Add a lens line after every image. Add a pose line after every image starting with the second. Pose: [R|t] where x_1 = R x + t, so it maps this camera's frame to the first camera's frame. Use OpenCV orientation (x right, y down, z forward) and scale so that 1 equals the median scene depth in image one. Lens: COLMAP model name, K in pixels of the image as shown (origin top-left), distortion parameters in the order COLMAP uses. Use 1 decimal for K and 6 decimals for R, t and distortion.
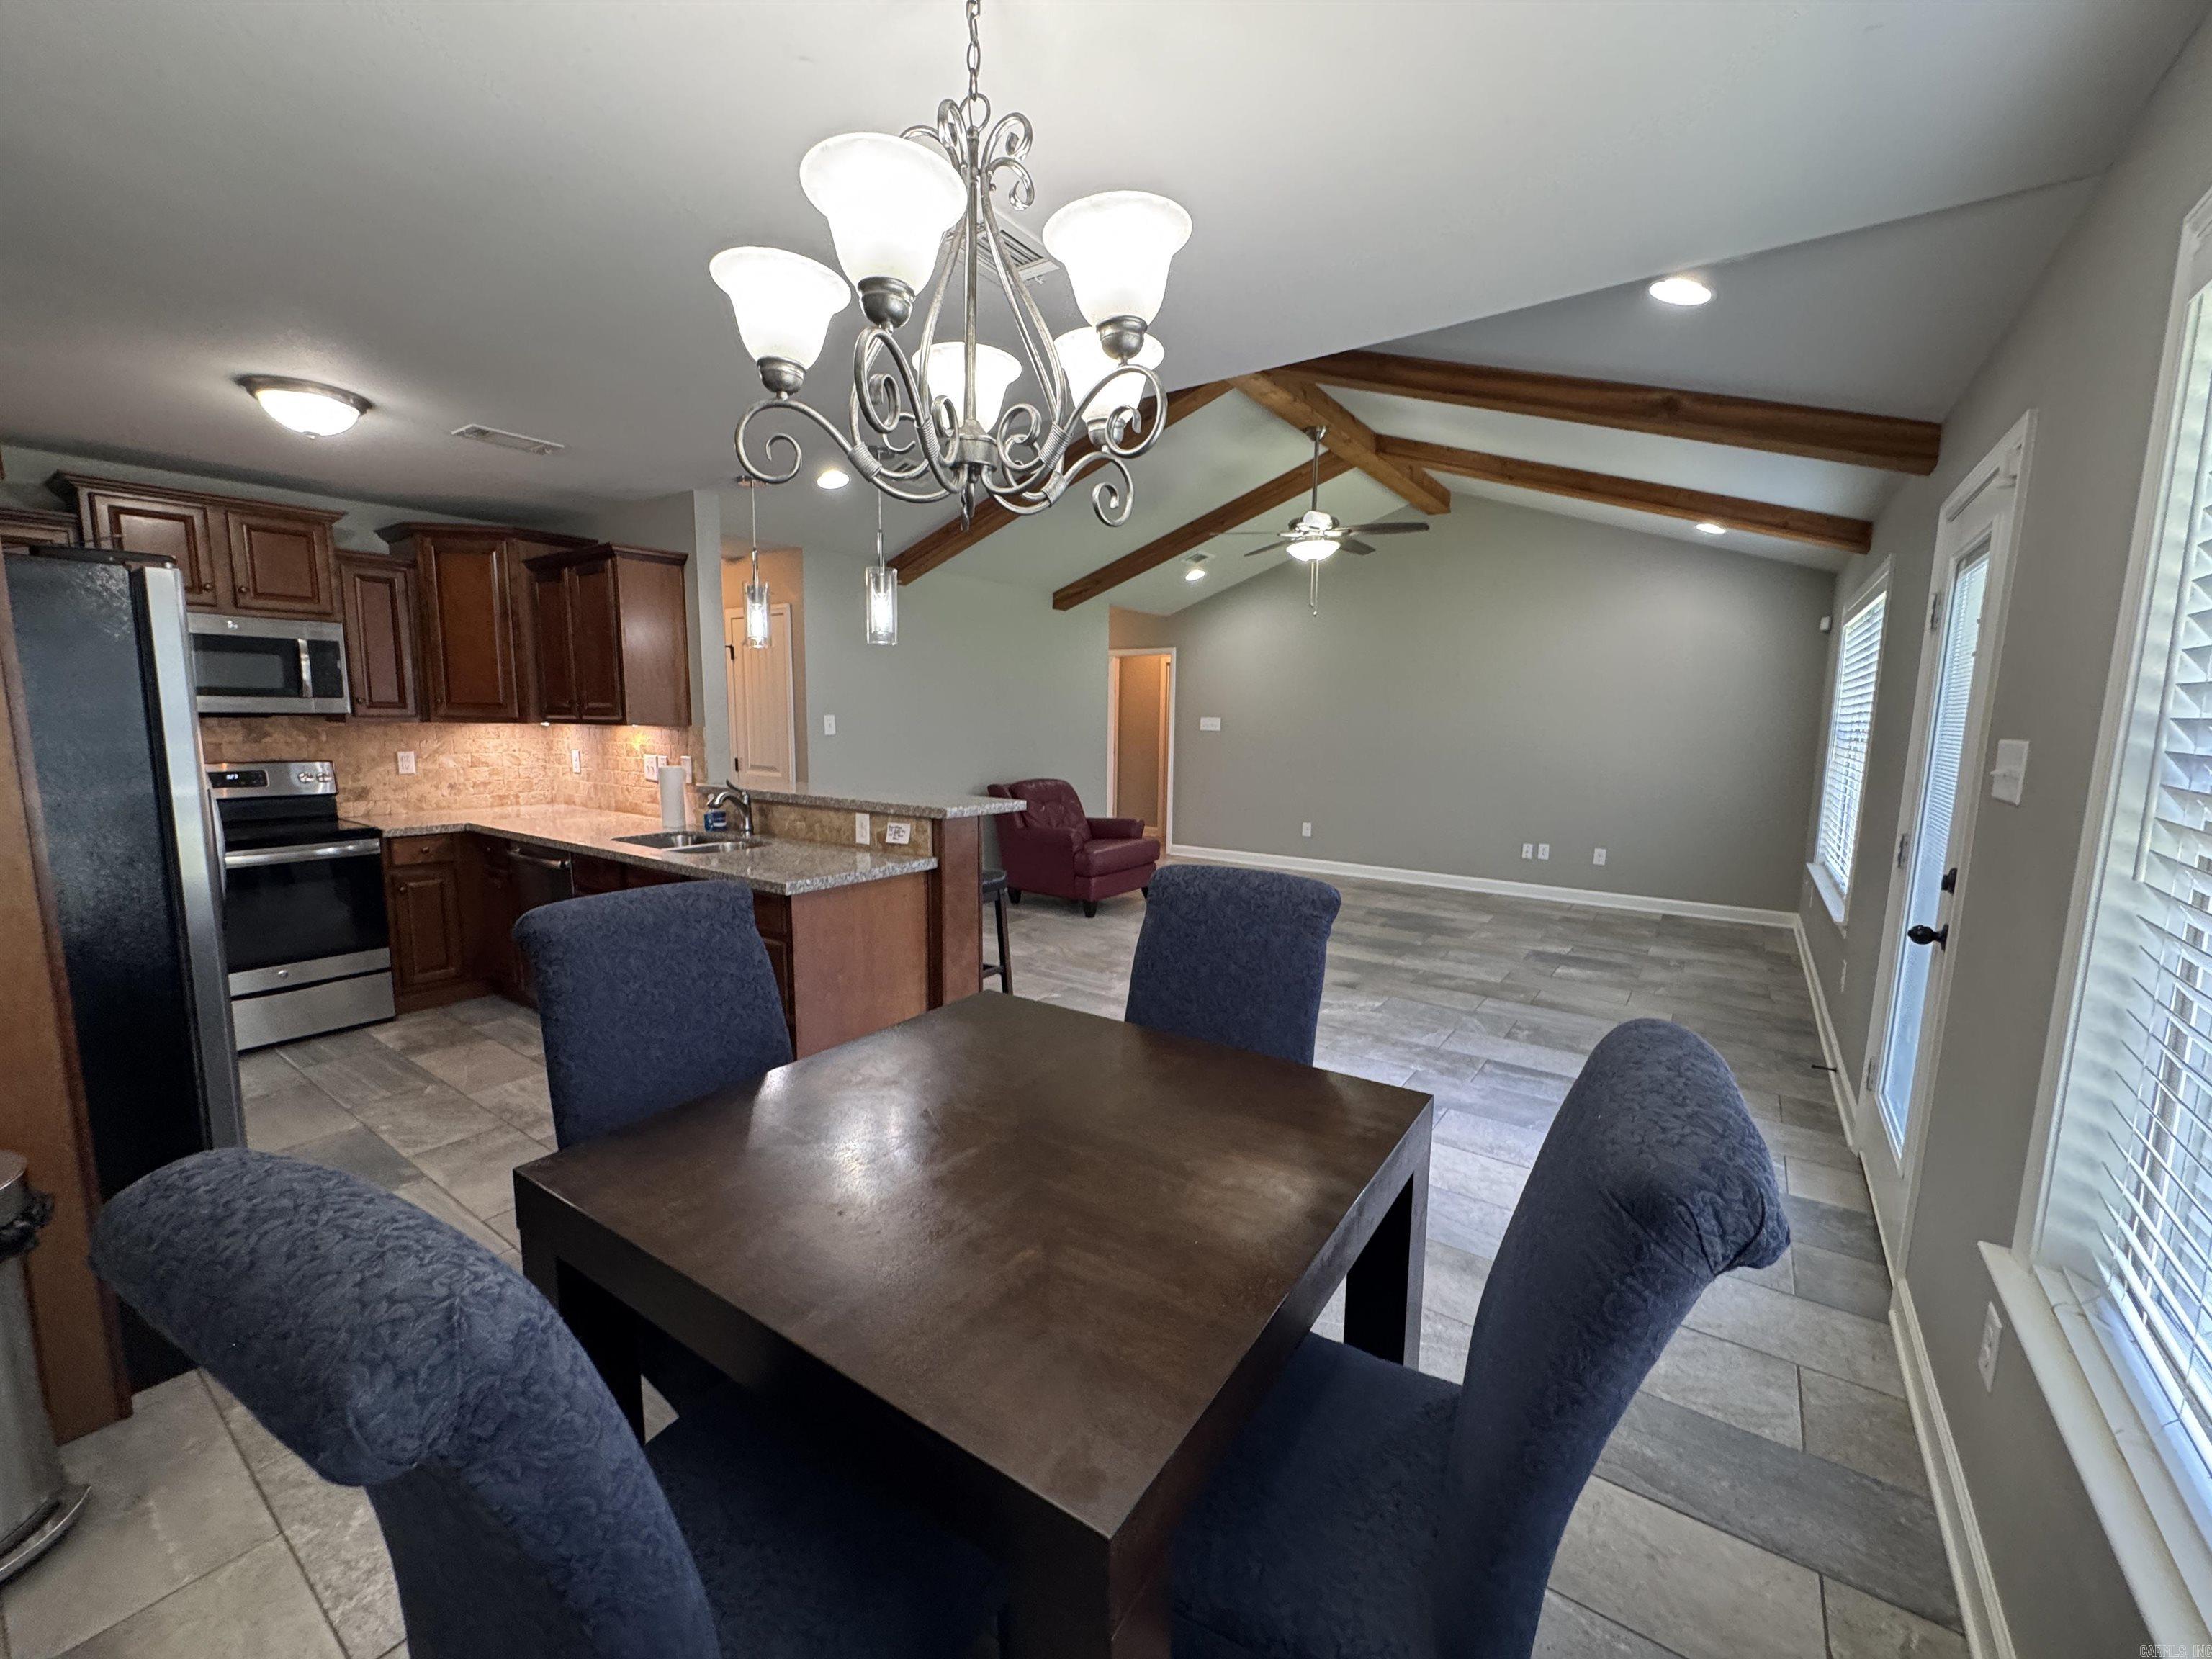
lens RADIAL K [[889.0, 0, 1104.1], [0, 889.0, 828.8], [0, 0, 1]] dist [-0.003742, 0.000487]
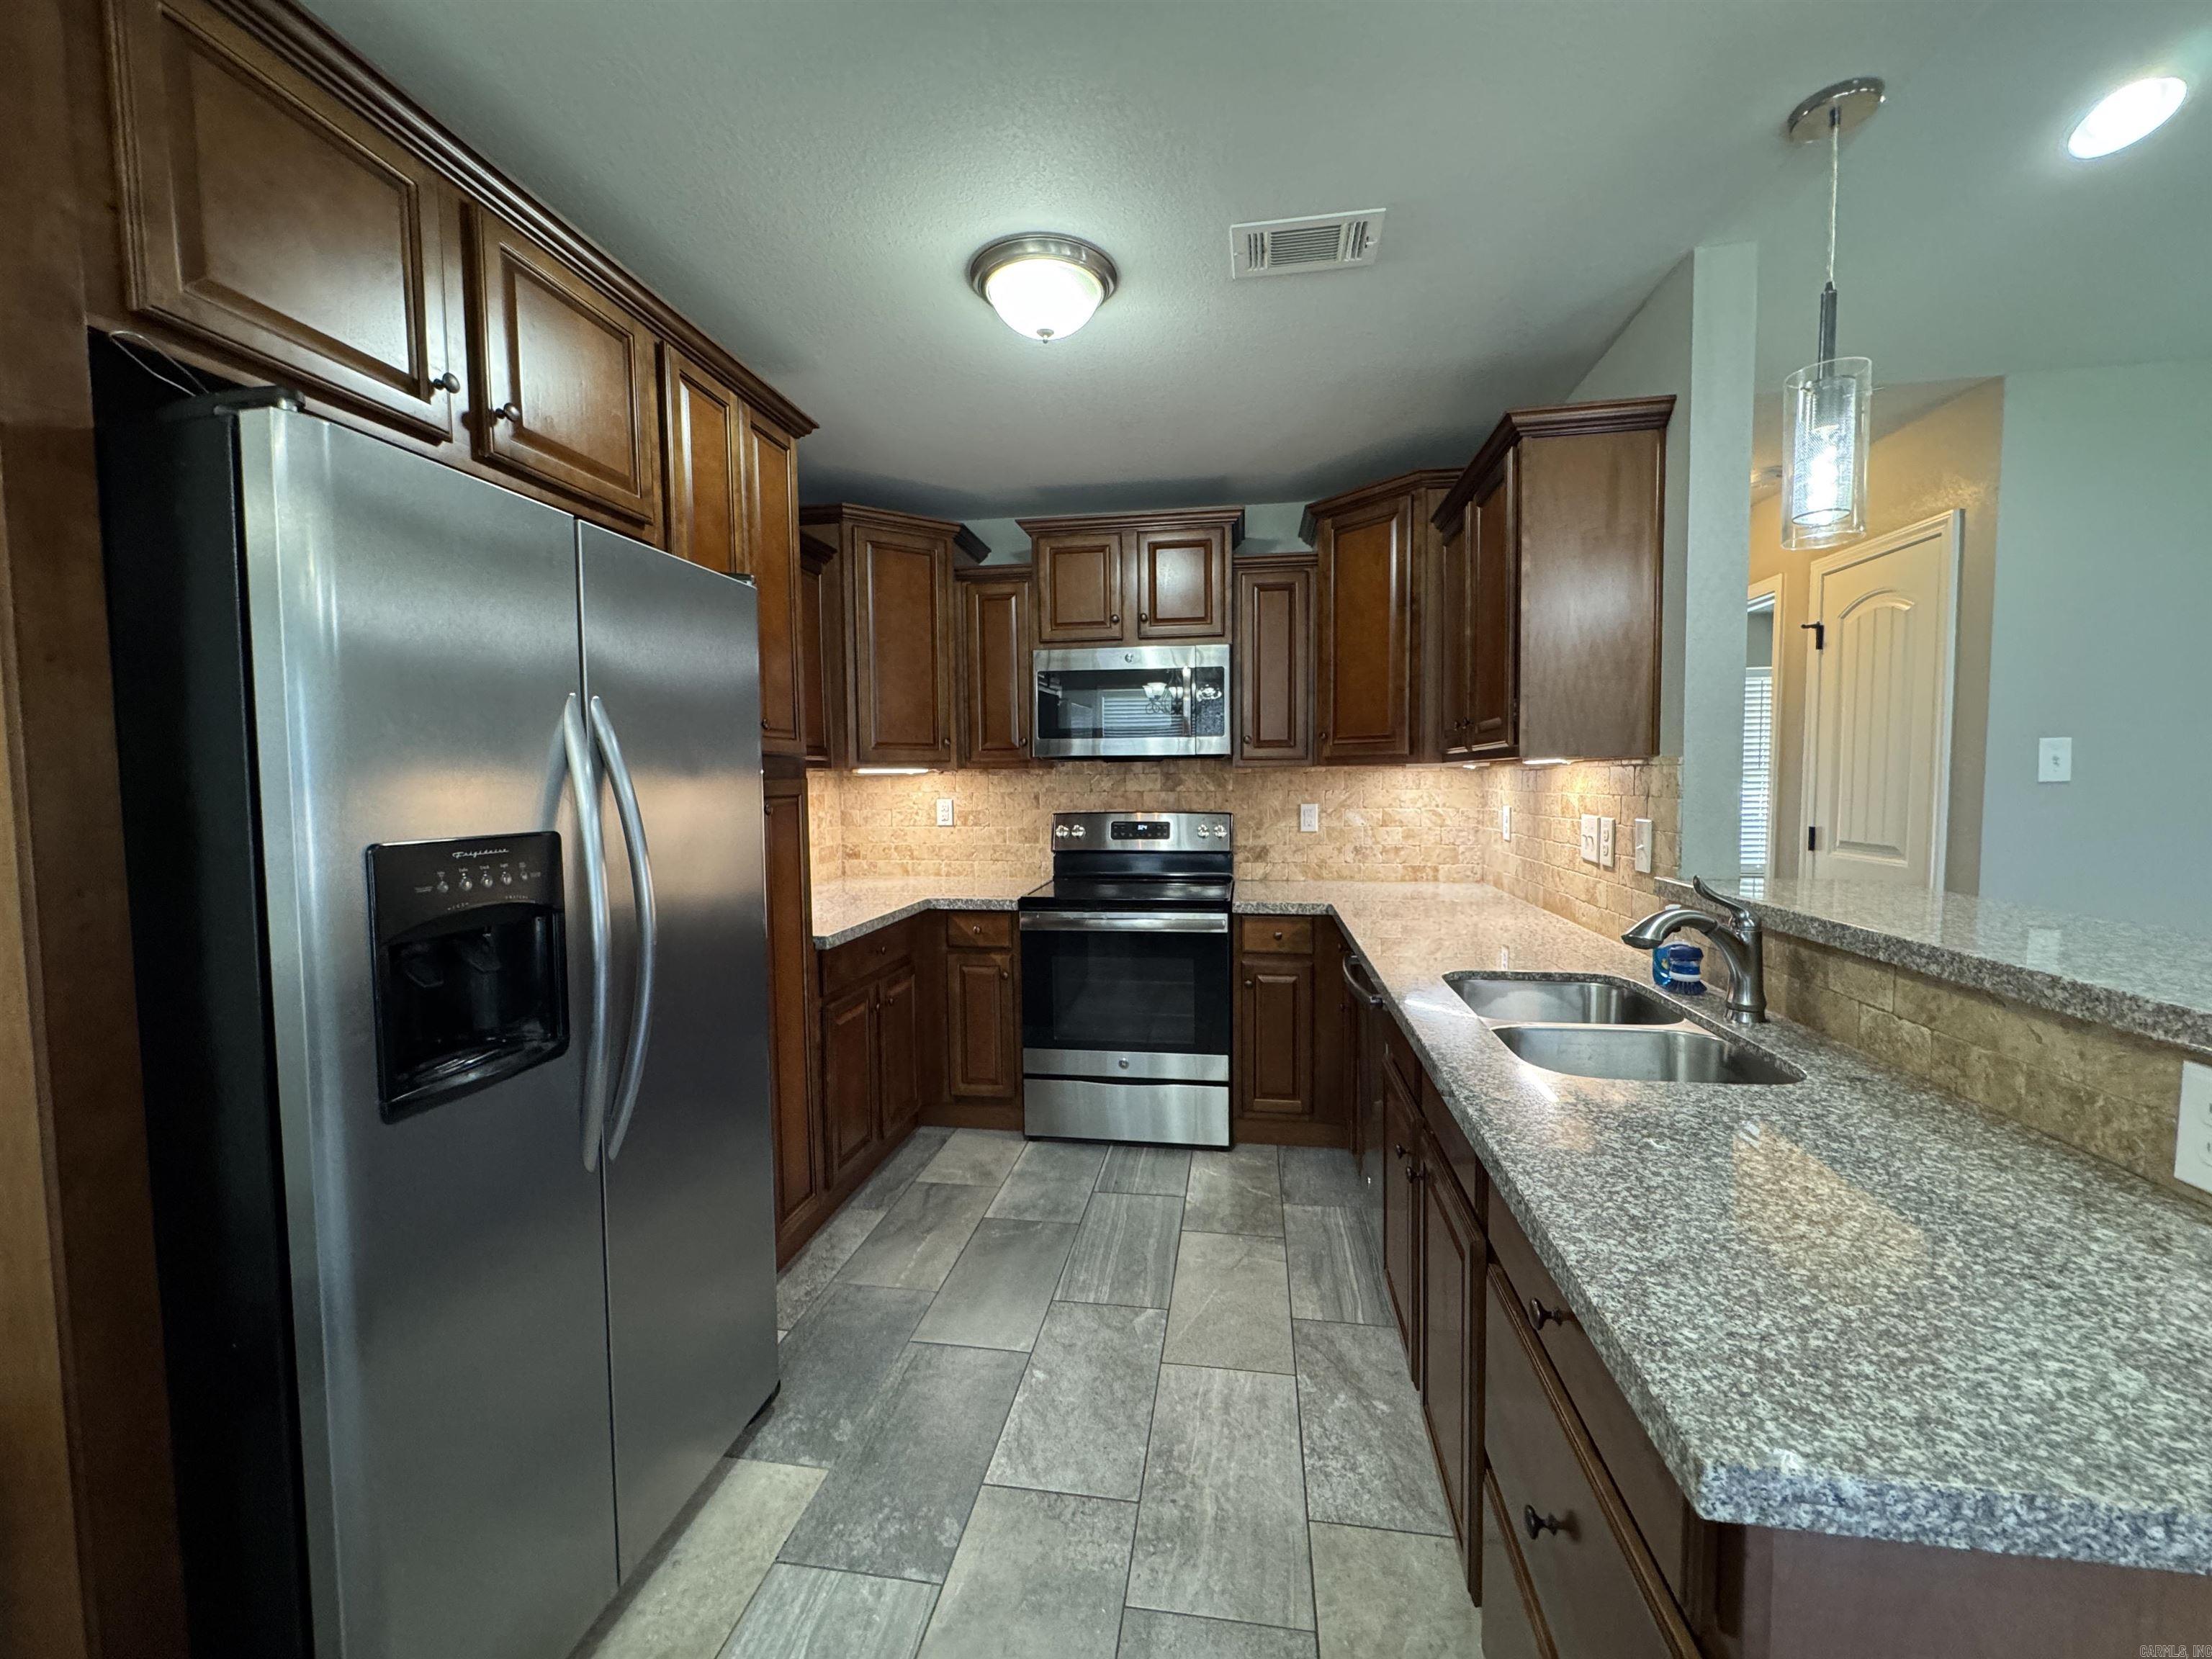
lens RADIAL K [[889.0, 0, 1104.1], [0, 889.0, 828.8], [0, 0, 1]] dist [-0.003742, 0.000487]
pose [[0.441899, 0.036157, -0.896336, -0.148454], [-0.100065, 0.994938, -0.009198, -0.038049], [0.891467, 0.093757, 0.443280, 0.471414]]
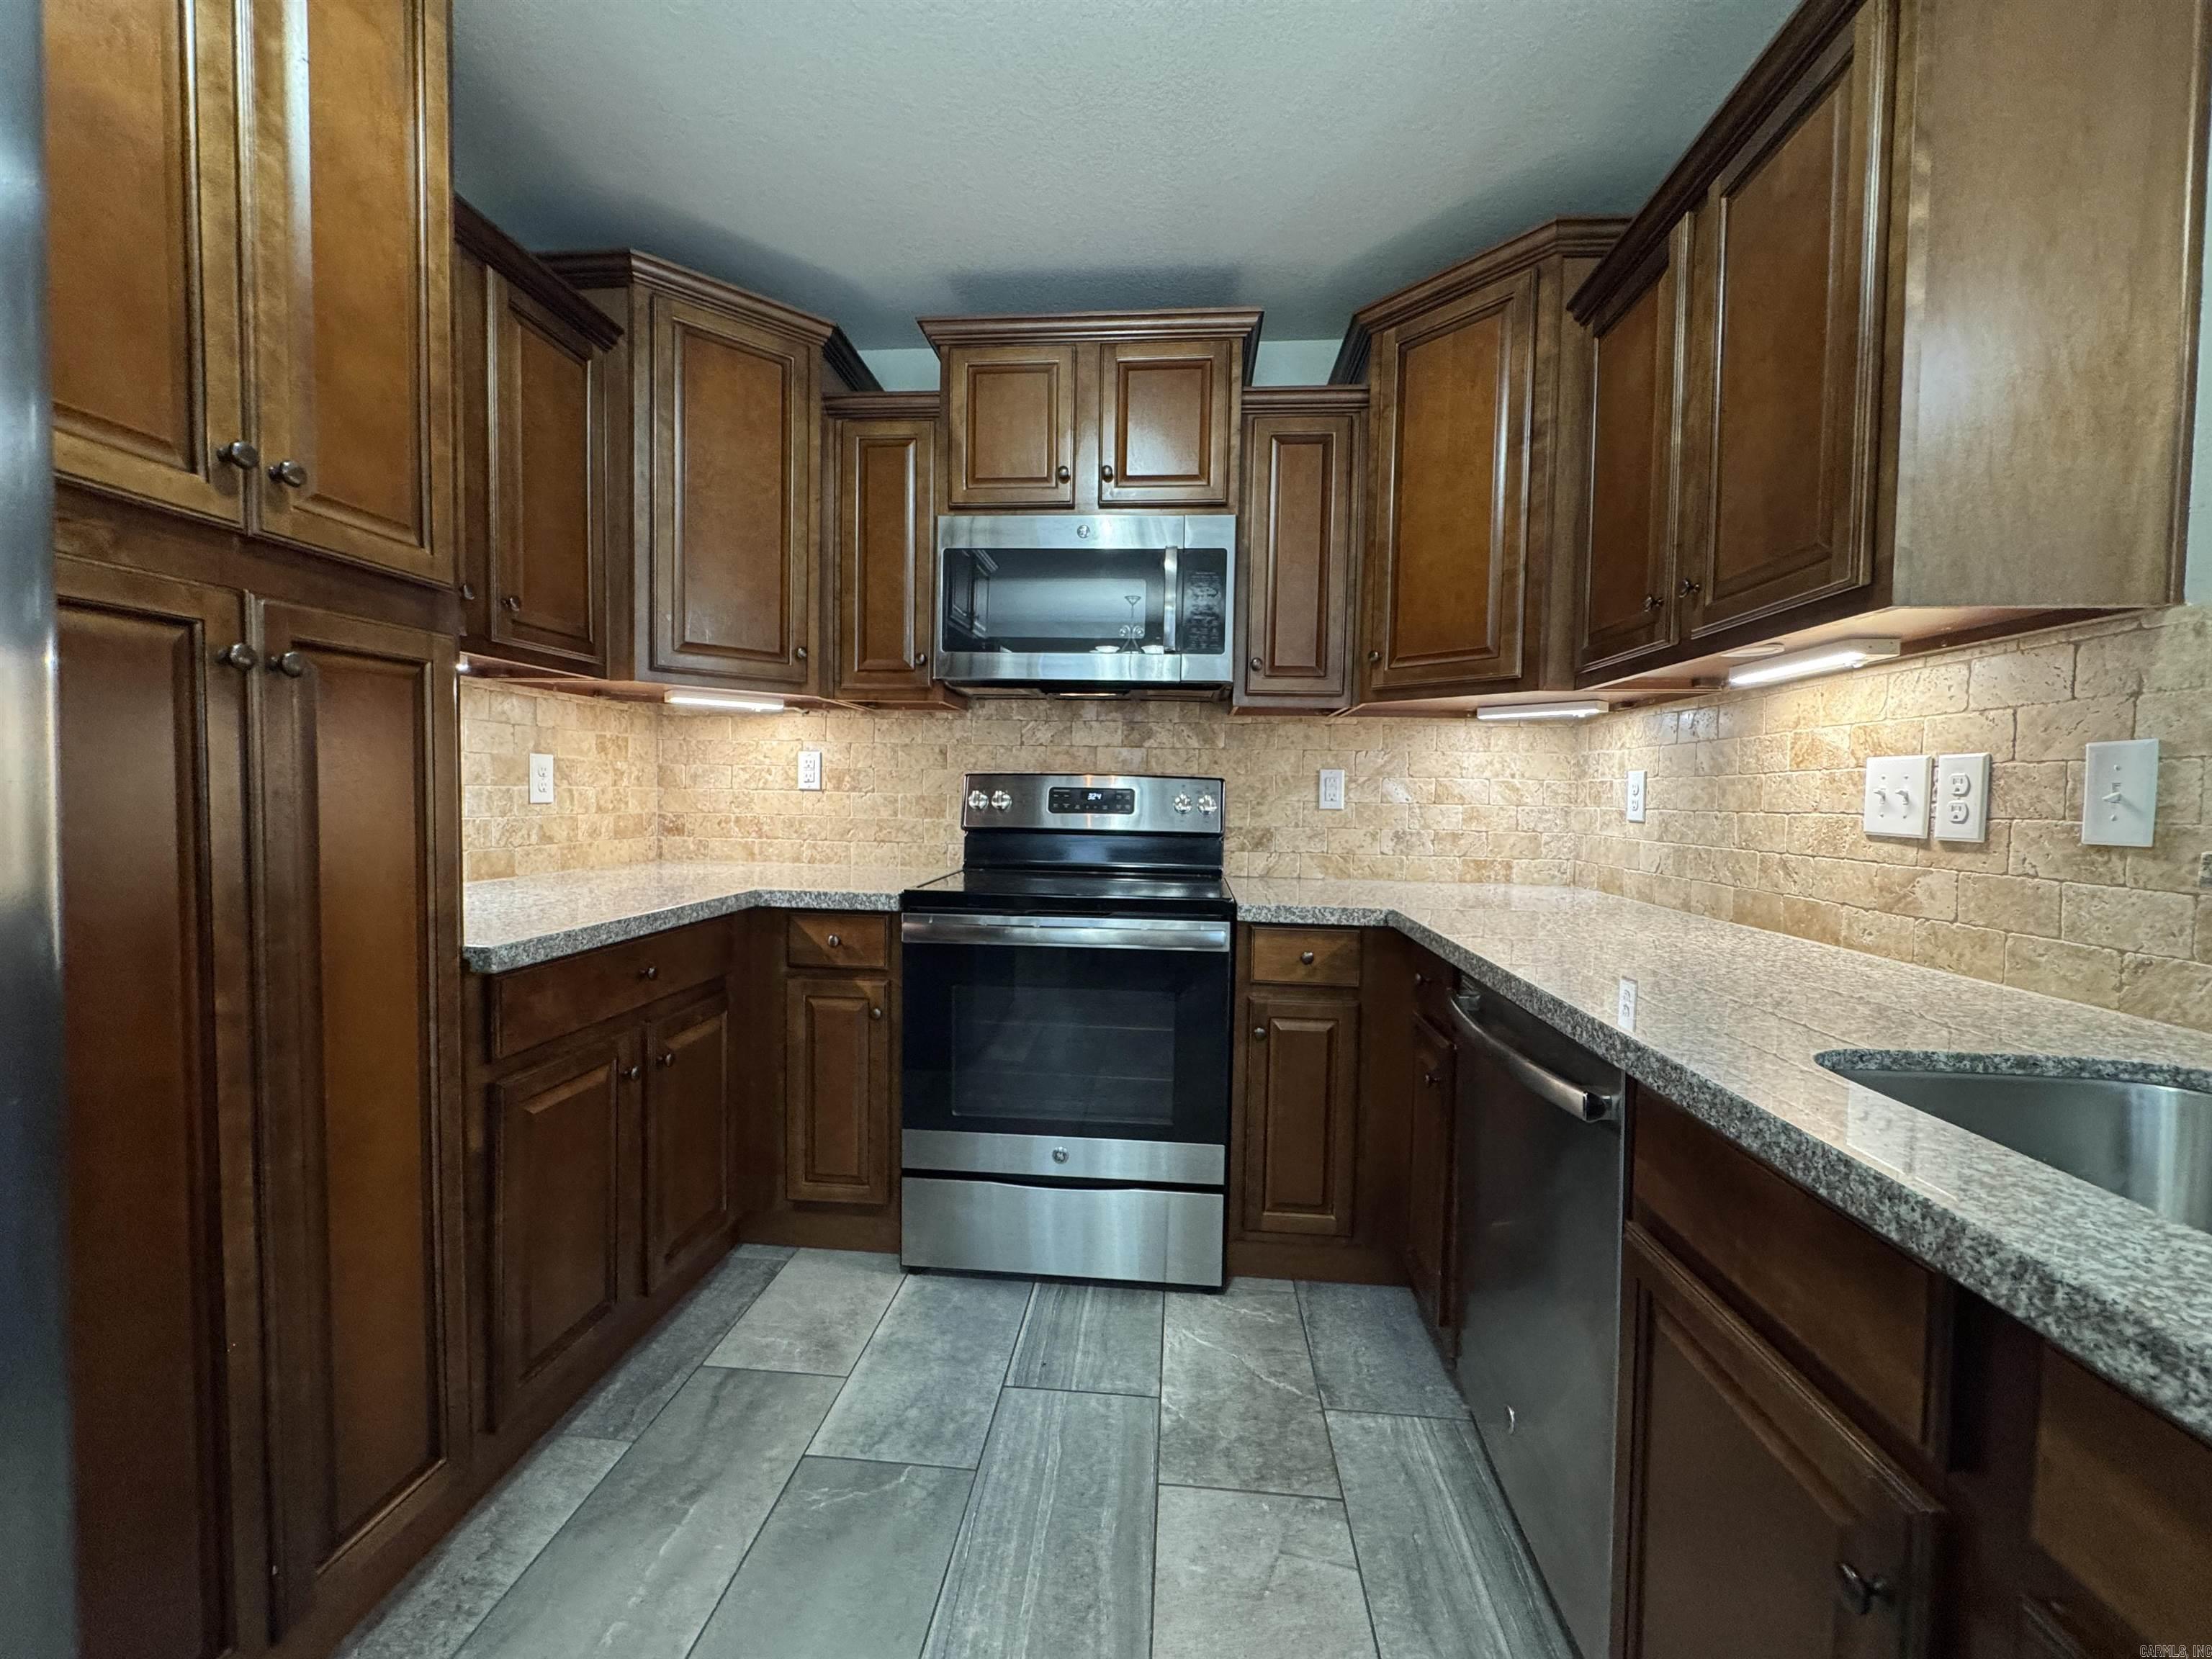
lens RADIAL K [[889.0, 0, 1104.1], [0, 889.0, 828.8], [0, 0, 1]] dist [-0.003742, 0.000487]
pose [[0.504798, 0.034214, -0.862559, -0.365647], [-0.123989, 0.991727, -0.033225, -0.013042], [0.854287, 0.123720, 0.504864, 0.582868]]
